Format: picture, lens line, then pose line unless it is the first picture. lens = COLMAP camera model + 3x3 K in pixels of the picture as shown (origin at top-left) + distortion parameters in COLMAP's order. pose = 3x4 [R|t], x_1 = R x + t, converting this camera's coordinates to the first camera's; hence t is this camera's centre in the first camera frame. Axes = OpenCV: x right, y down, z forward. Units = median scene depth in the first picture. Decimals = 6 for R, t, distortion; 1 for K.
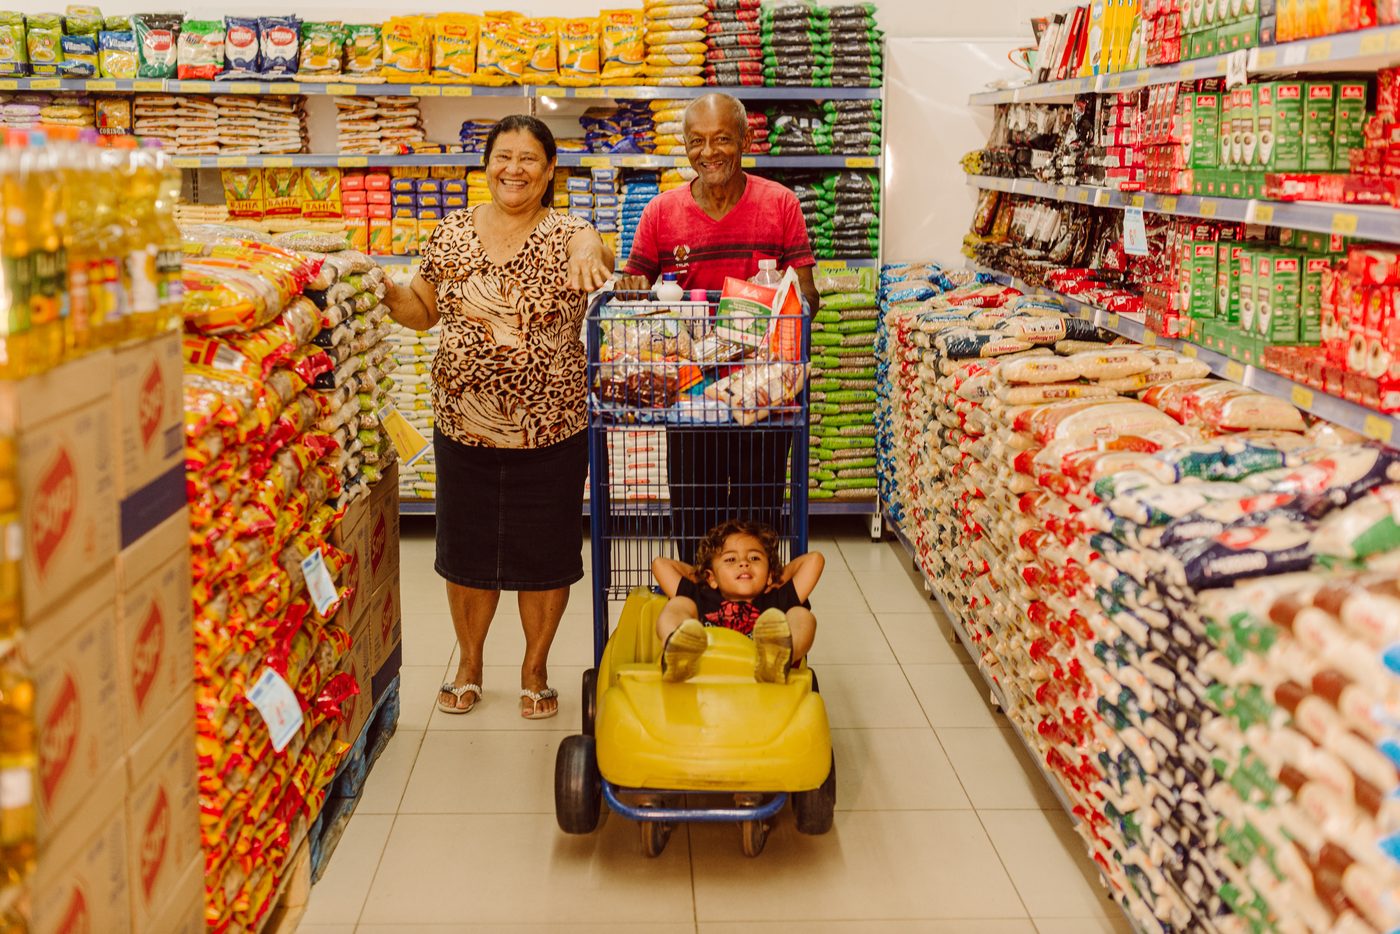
lens RADIAL K [[1873.9, 0, 700.0], [0, 1873.9, 467.0], [0, 0, 1]] dist [0.023562, -0.027750]
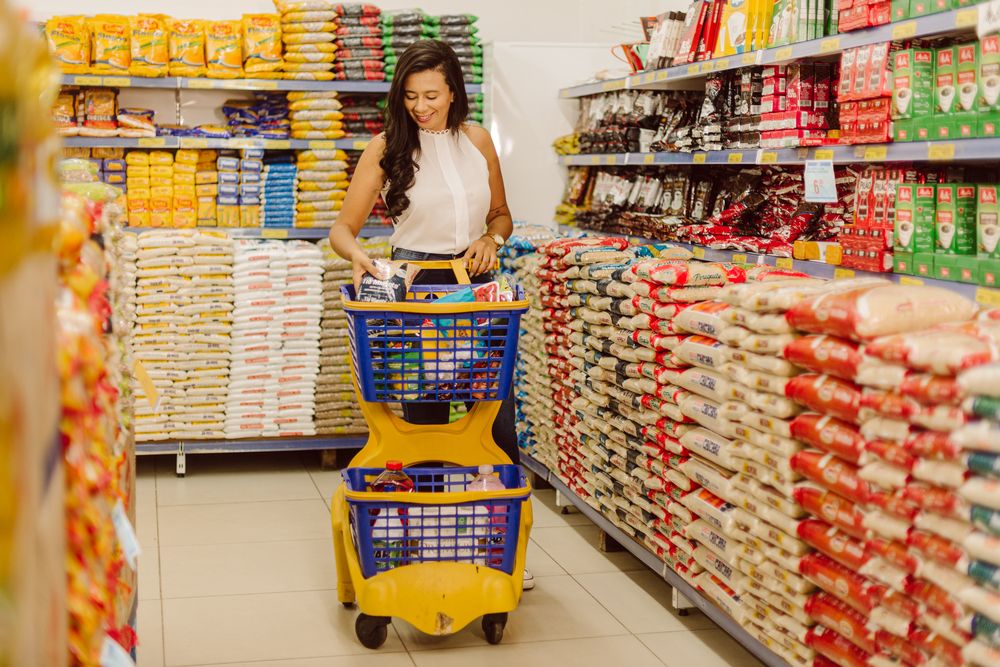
lens RADIAL K [[1448.6, 0, 500.0], [0, 1448.6, 333.5], [0, 0, 1]] dist [0.025174, 0.046023]
pose [[0.983434, -0.019961, 0.180165, -0.062425], [0.028967, 0.998451, -0.047497, 0.000400], [-0.178938, 0.051929, 0.982489, 0.101954]]
